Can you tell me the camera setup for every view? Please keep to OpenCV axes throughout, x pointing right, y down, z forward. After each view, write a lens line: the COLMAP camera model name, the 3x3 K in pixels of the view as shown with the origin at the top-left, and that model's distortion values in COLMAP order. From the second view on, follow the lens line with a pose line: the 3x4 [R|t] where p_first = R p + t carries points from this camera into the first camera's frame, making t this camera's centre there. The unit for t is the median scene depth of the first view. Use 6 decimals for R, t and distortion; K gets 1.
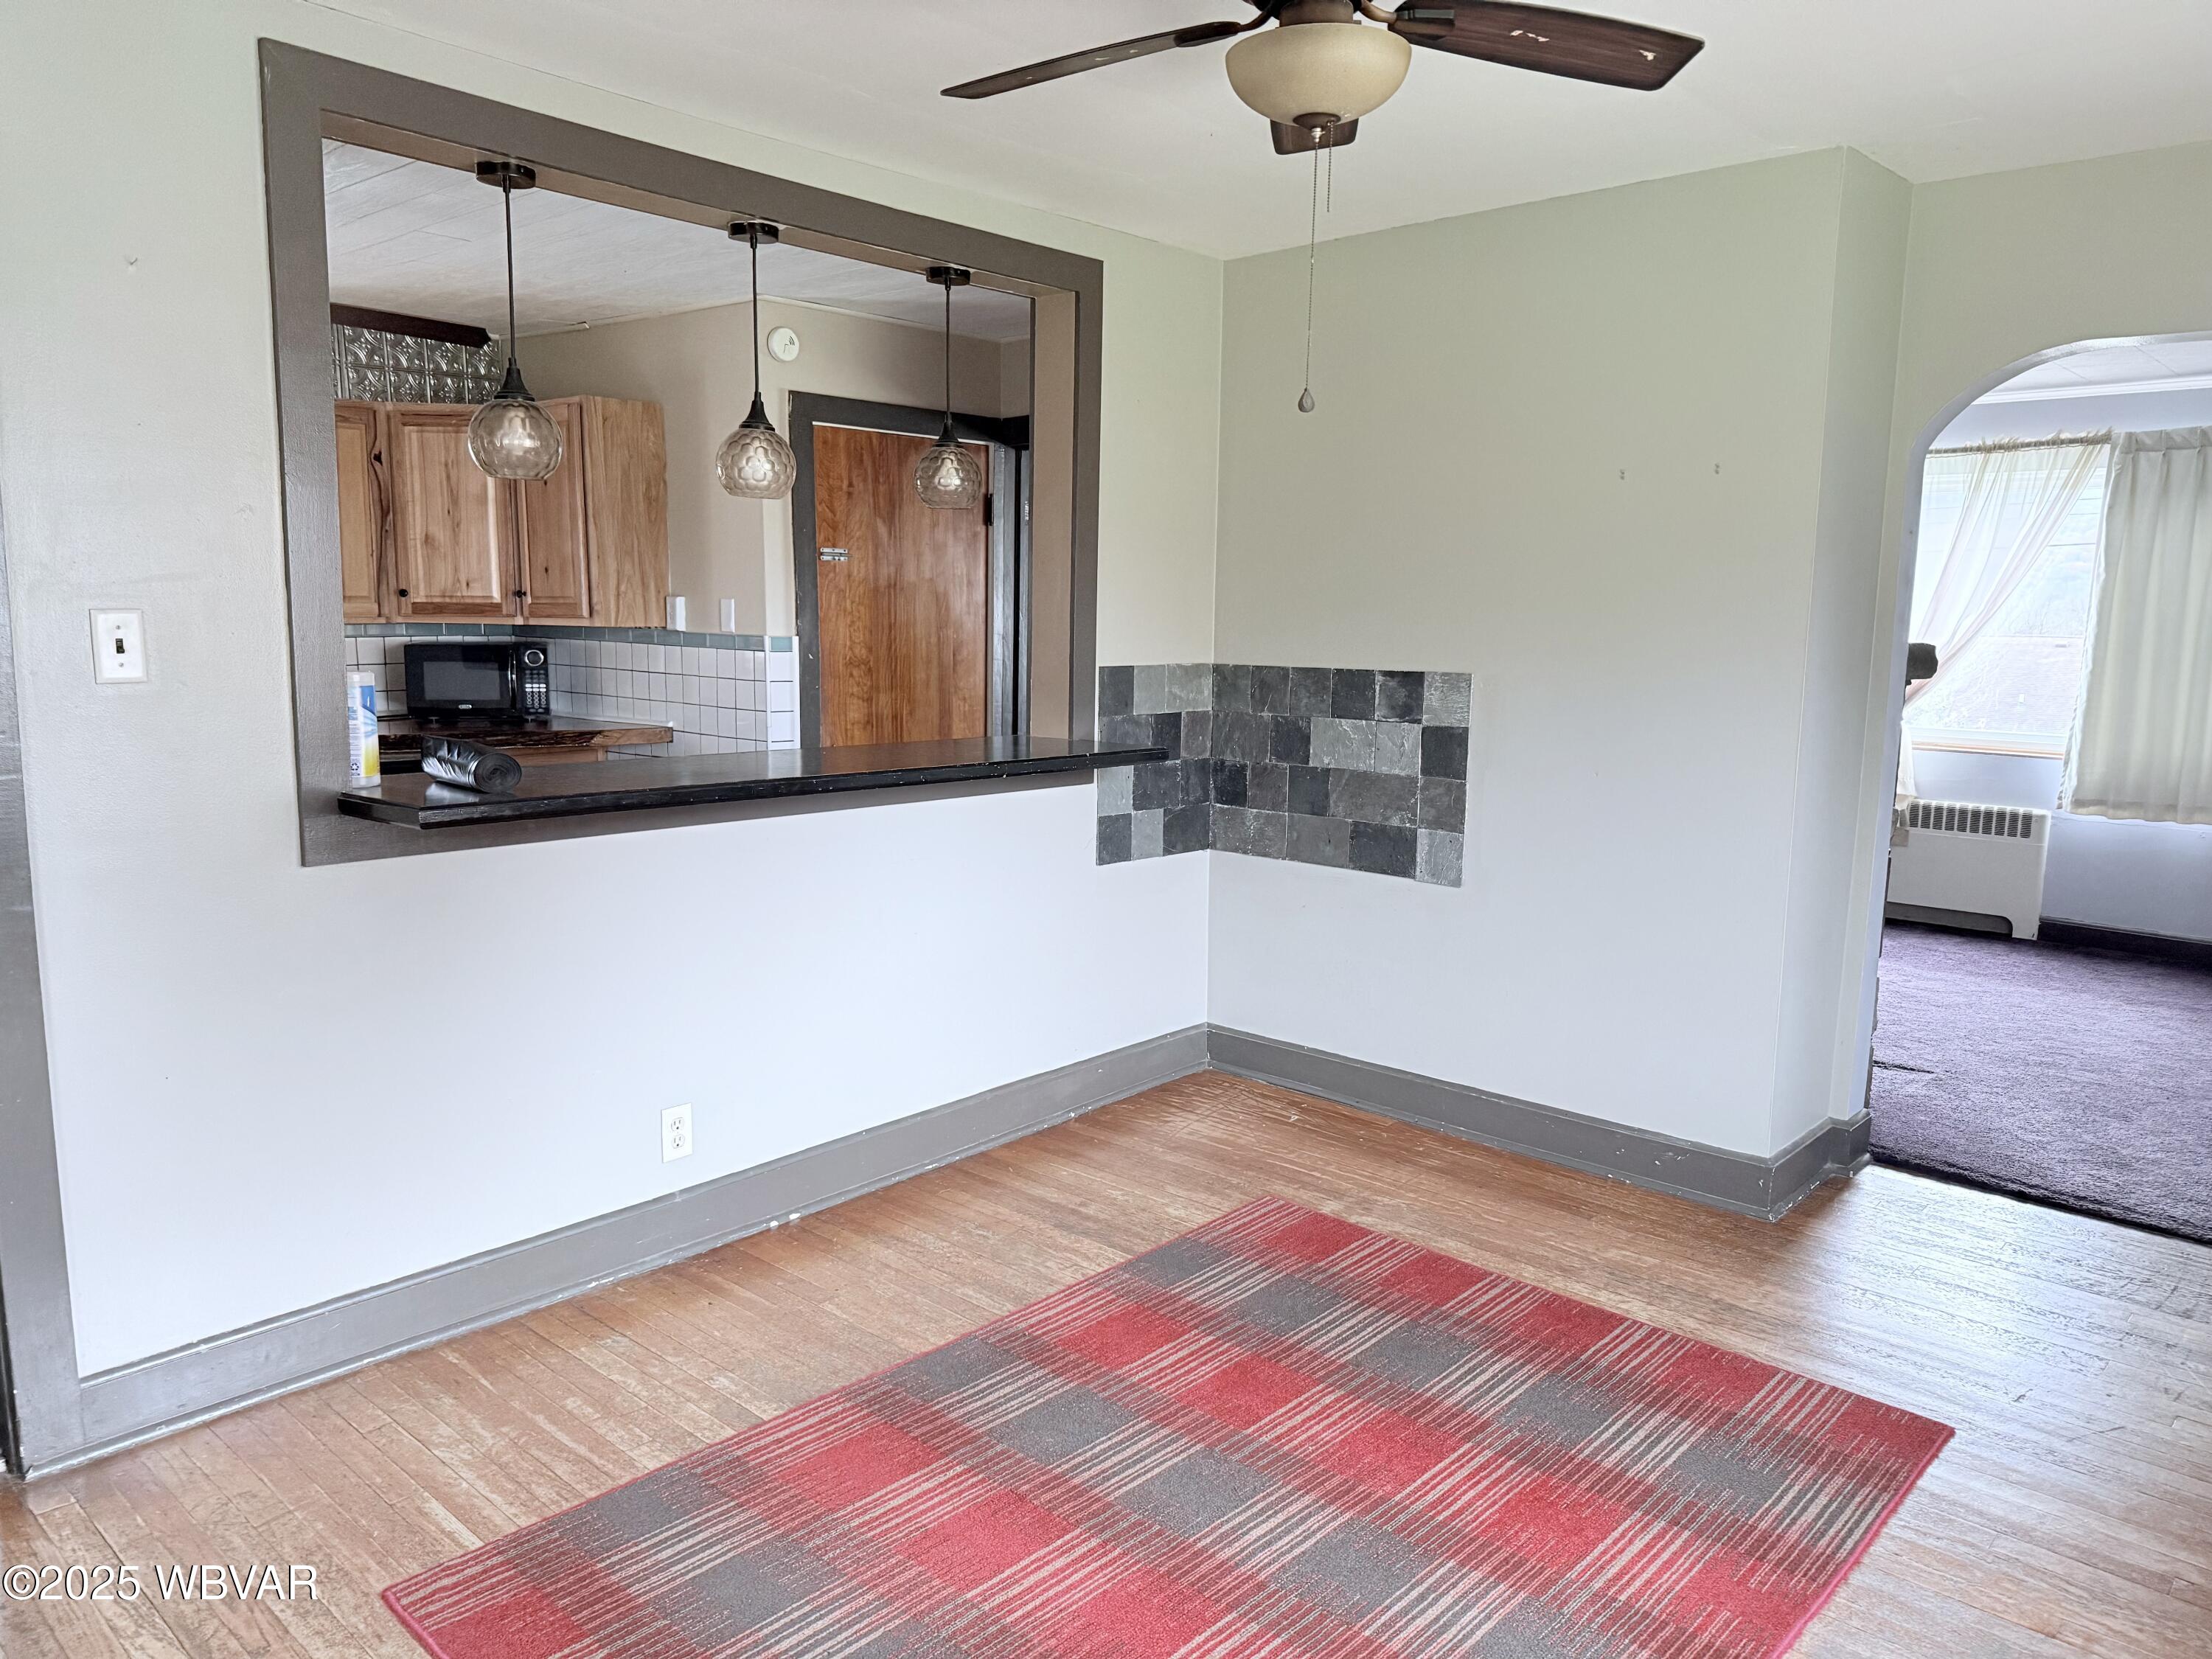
lens RADIAL K [[1571.1, 0, 1093.8], [0, 1571.1, 831.5], [0, 0, 1]] dist [0.054981, -0.074221]
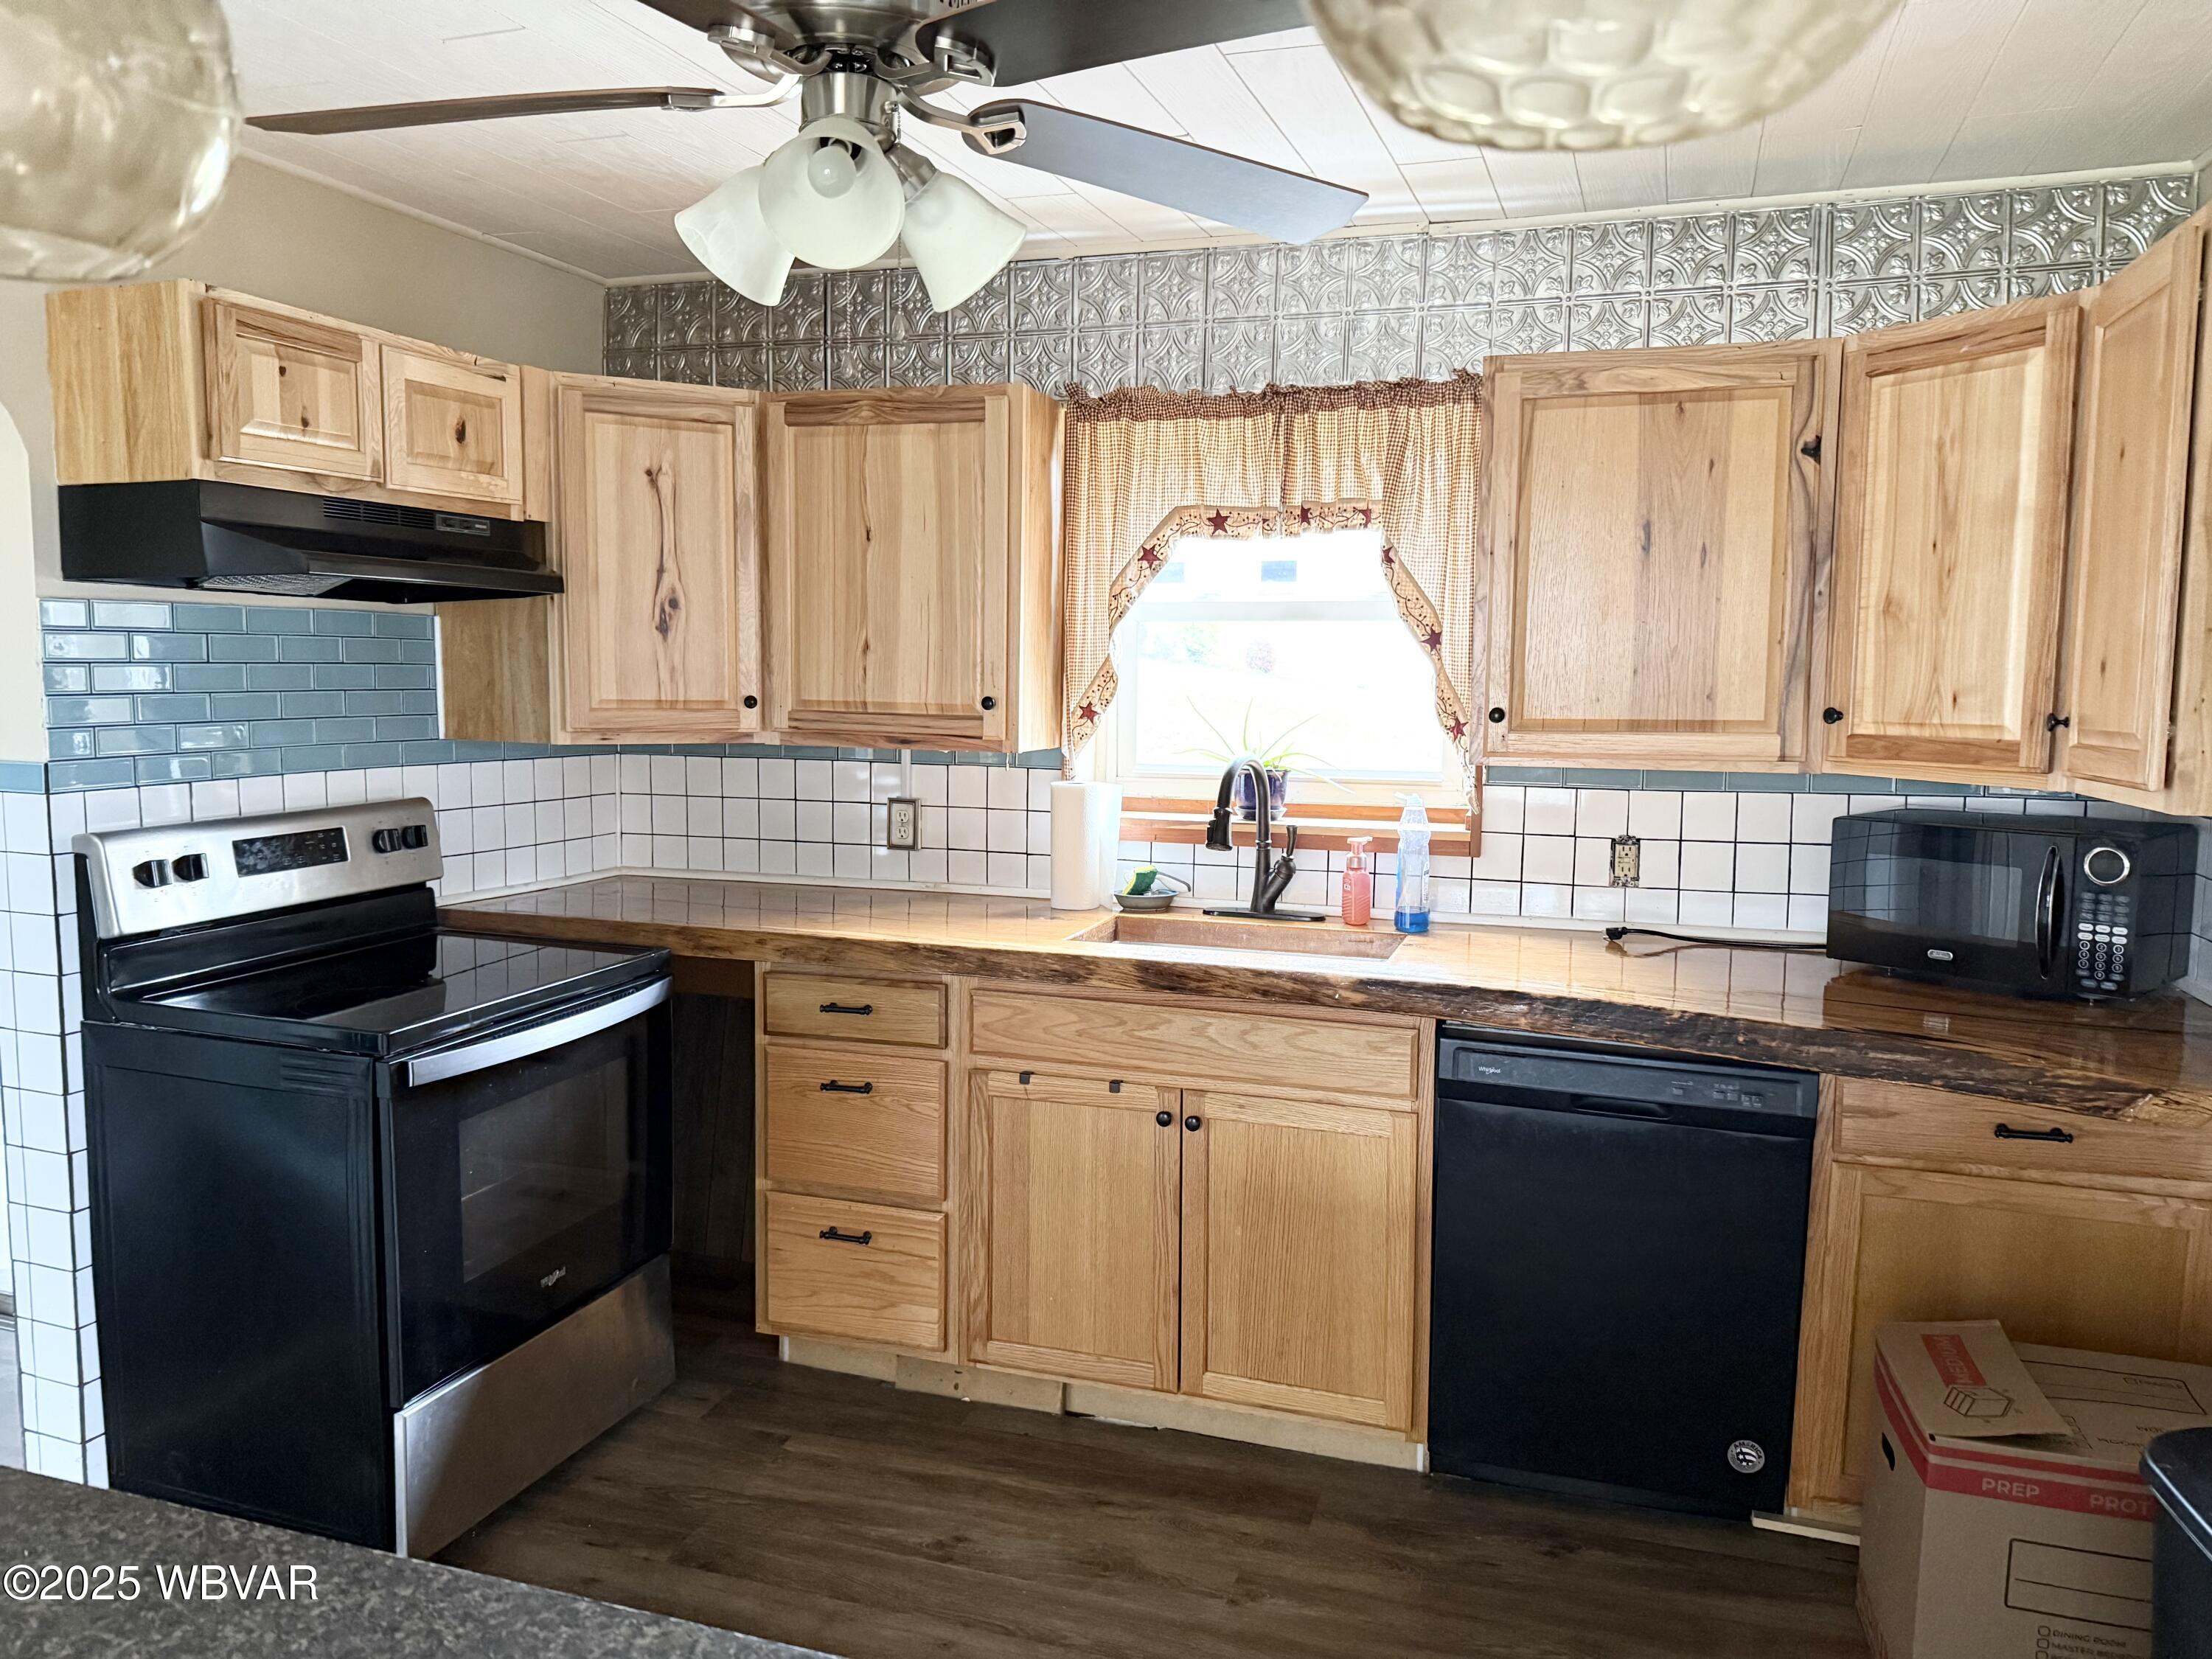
lens RADIAL K [[1571.1, 0, 1103.6], [0, 1571.1, 832.0], [0, 0, 1]] dist [0.054981, -0.074221]
pose [[0.410212, 0.084291, -0.908087, -0.078762], [-0.133431, 0.990552, 0.031670, -0.104396], [0.902177, 0.108176, 0.417583, 0.618288]]
